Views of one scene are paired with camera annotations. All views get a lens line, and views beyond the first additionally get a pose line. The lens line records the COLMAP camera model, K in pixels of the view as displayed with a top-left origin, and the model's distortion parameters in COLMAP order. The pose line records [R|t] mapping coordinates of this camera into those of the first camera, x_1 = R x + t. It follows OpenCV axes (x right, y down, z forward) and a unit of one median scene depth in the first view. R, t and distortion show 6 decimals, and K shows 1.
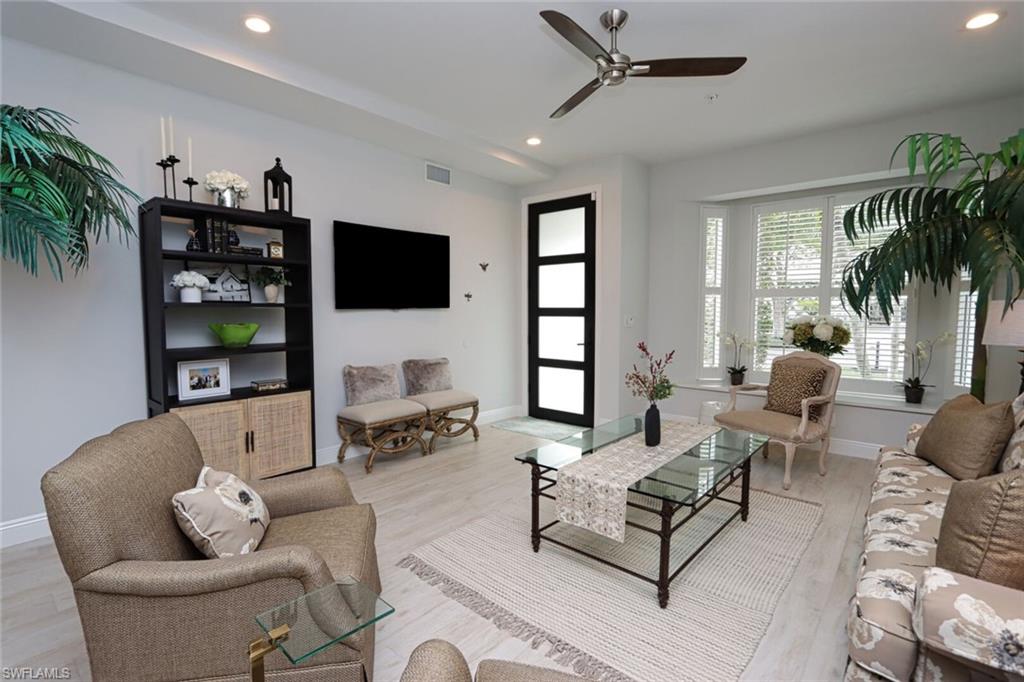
lens RADIAL K [[478.2, 0, 501.8], [0, 478.2, 340.3], [0, 0, 1]] dist [-0.019019, -0.000795]
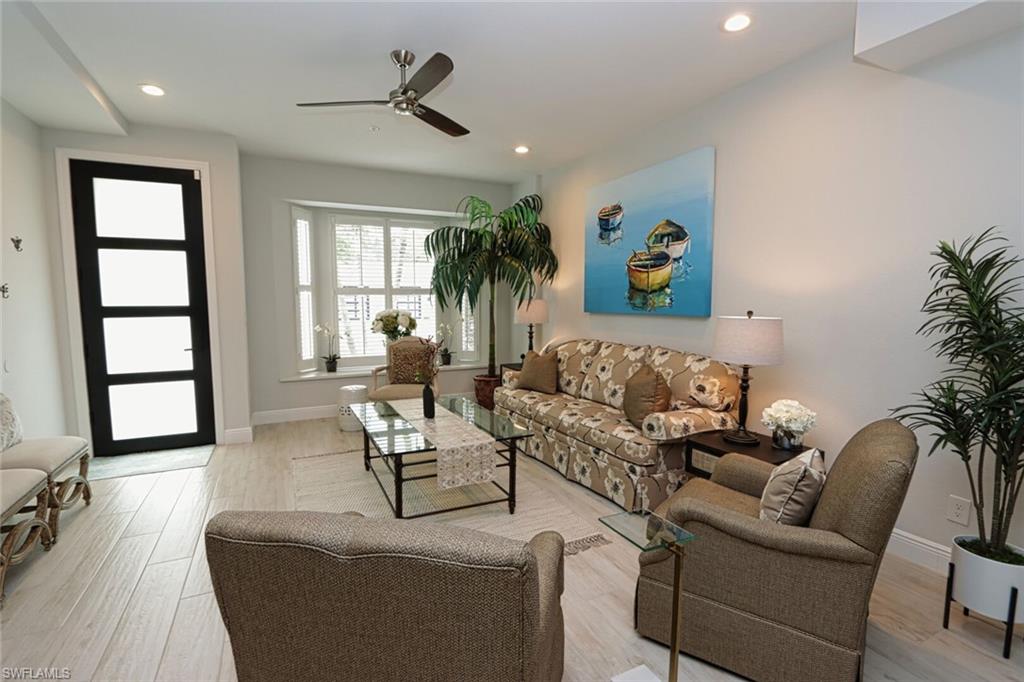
lens RADIAL K [[478.2, 0, 501.8], [0, 478.2, 340.3], [0, 0, 1]] dist [-0.019019, -0.000795]
pose [[0.381133, -0.077985, 0.921225, -0.391105], [0.062648, 0.996324, 0.058424, -0.022050], [-0.922395, 0.035446, 0.384617, 0.177345]]
